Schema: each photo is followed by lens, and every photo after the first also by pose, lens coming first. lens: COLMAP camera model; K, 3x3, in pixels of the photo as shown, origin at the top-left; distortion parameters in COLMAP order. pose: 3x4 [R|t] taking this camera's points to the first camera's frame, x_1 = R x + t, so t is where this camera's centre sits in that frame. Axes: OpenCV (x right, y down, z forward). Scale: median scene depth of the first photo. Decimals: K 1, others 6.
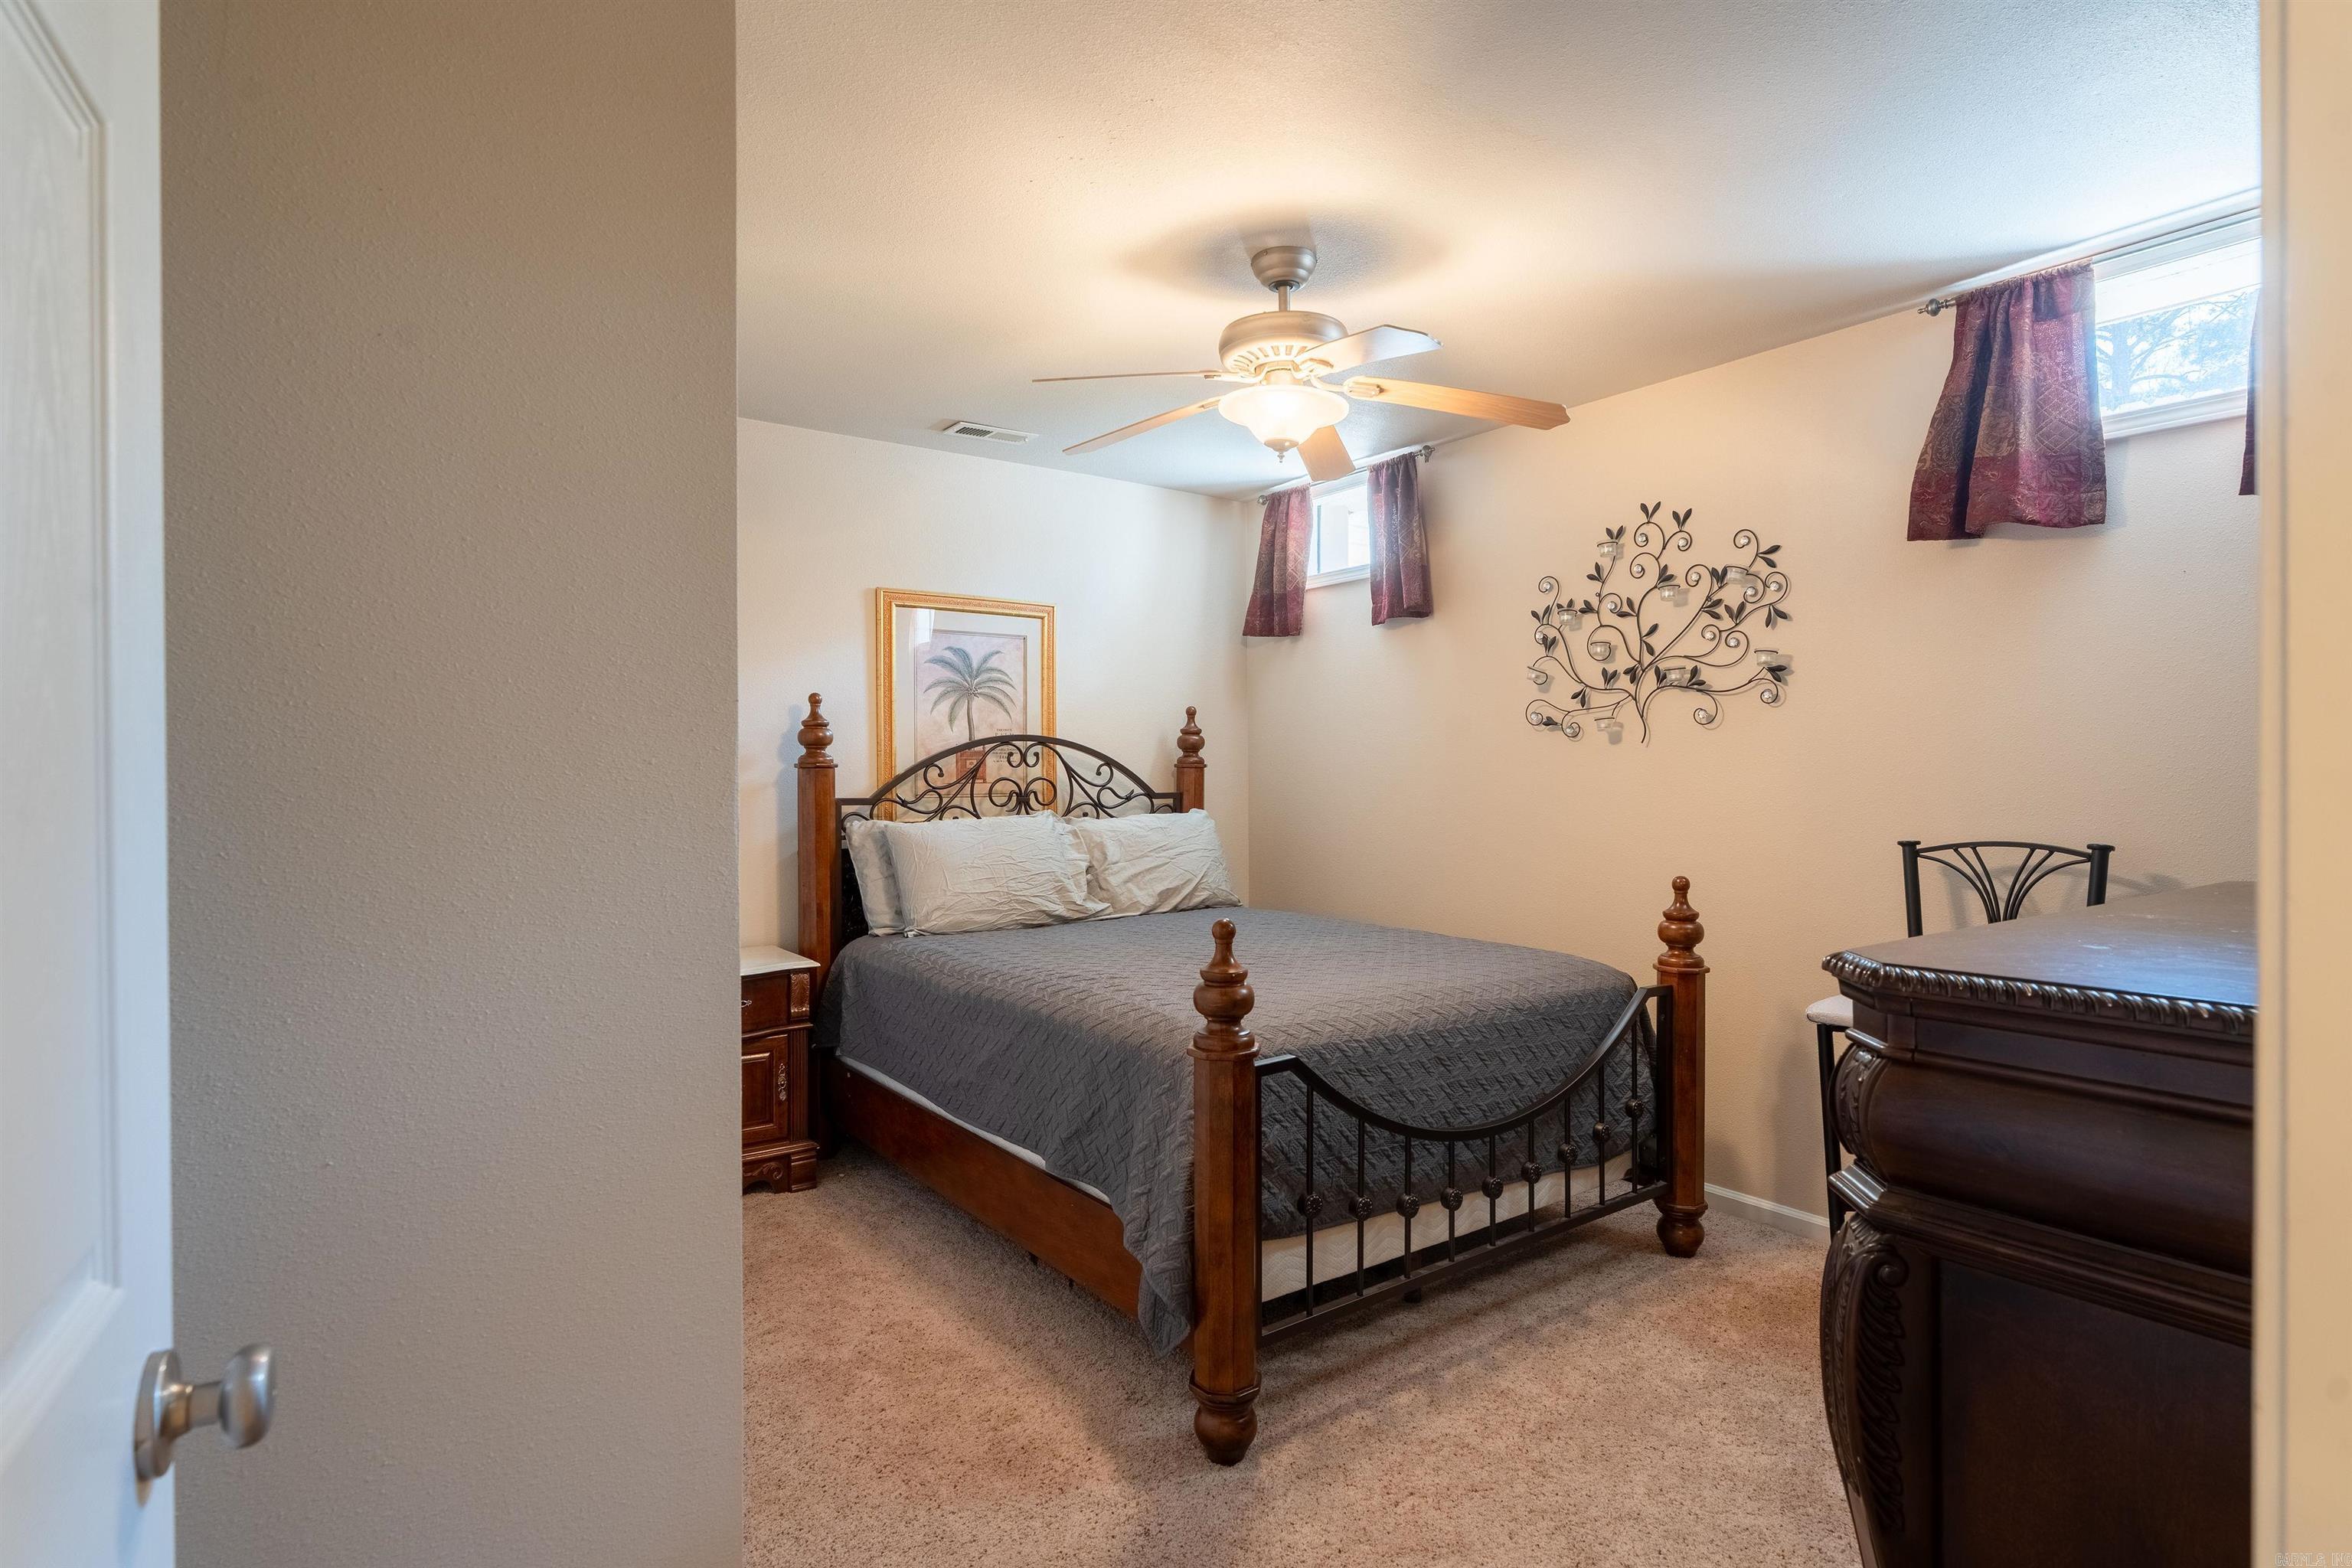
lens RADIAL K [[1210.9, 0, 1179.3], [0, 1210.9, 781.5], [0, 0, 1]] dist [-0.004136, -0.000243]
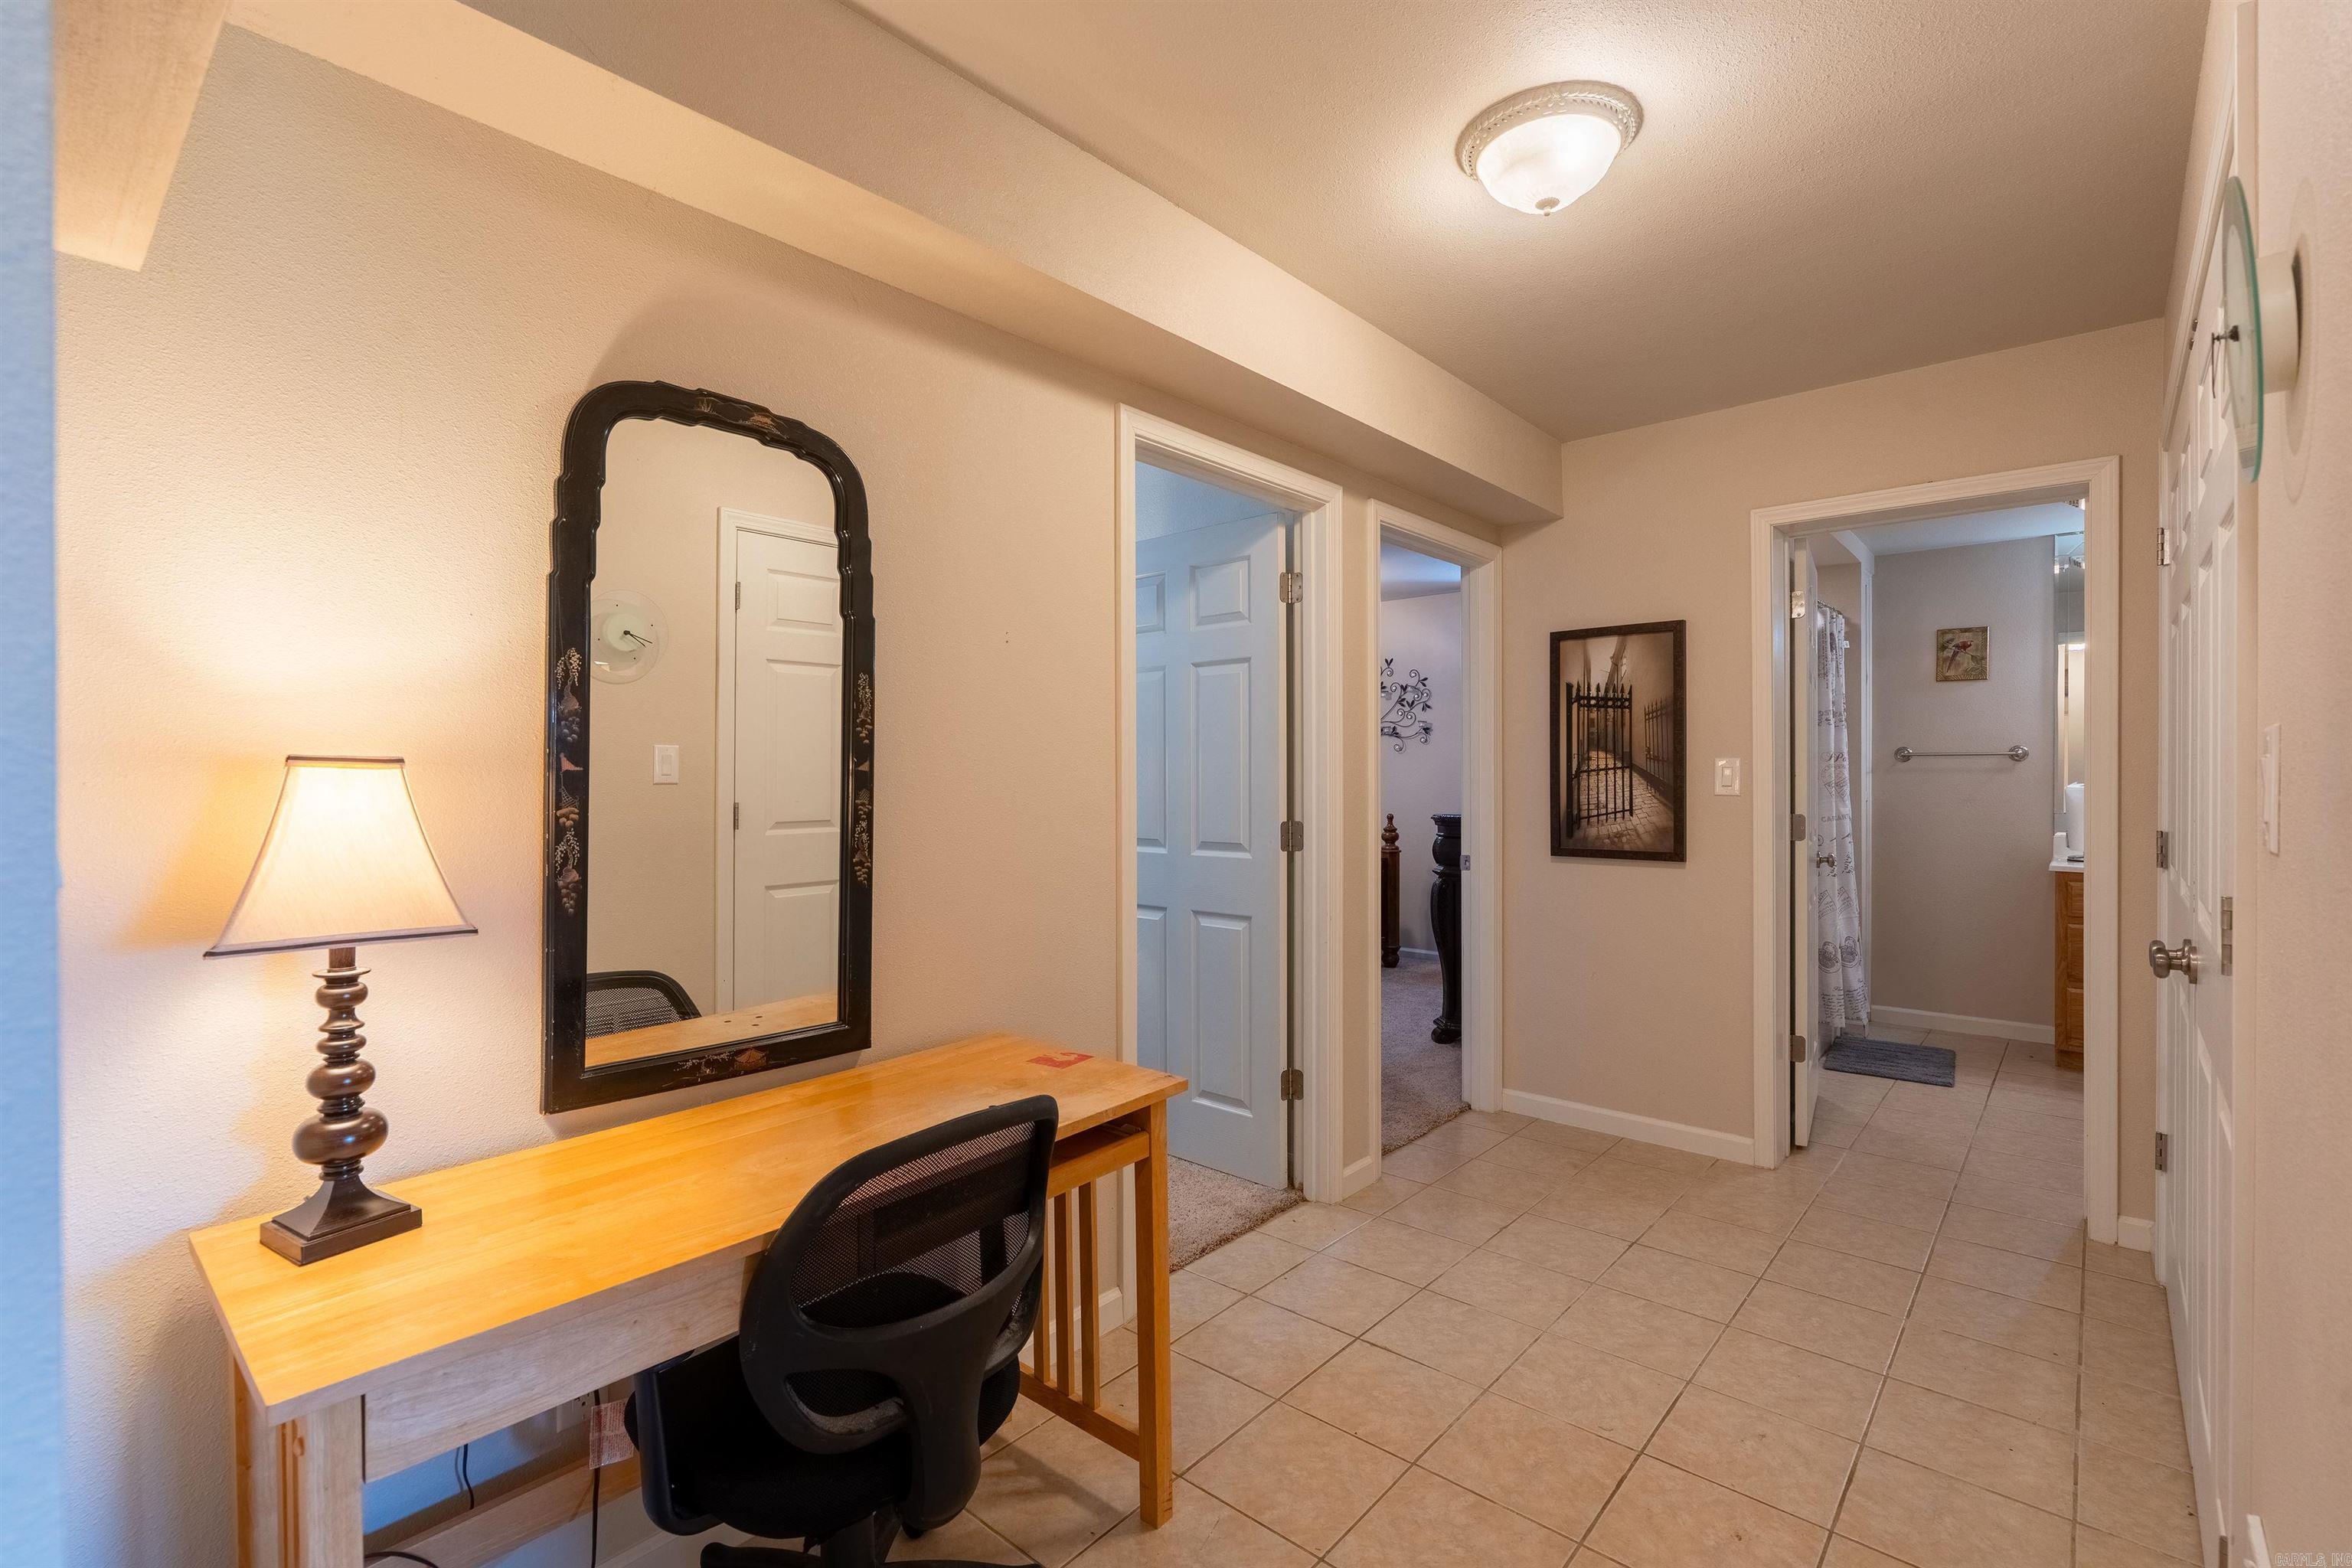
lens RADIAL K [[1055.9, 0, 1174.4], [0, 1055.9, 777.6], [0, 0, 1]] dist [-0.006521, 0.002478]
pose [[0.977857, -0.000177, 0.209276, -0.434159], [0.001326, 0.999985, -0.005351, 0.015179], [-0.209272, 0.005510, 0.977842, -0.943648]]
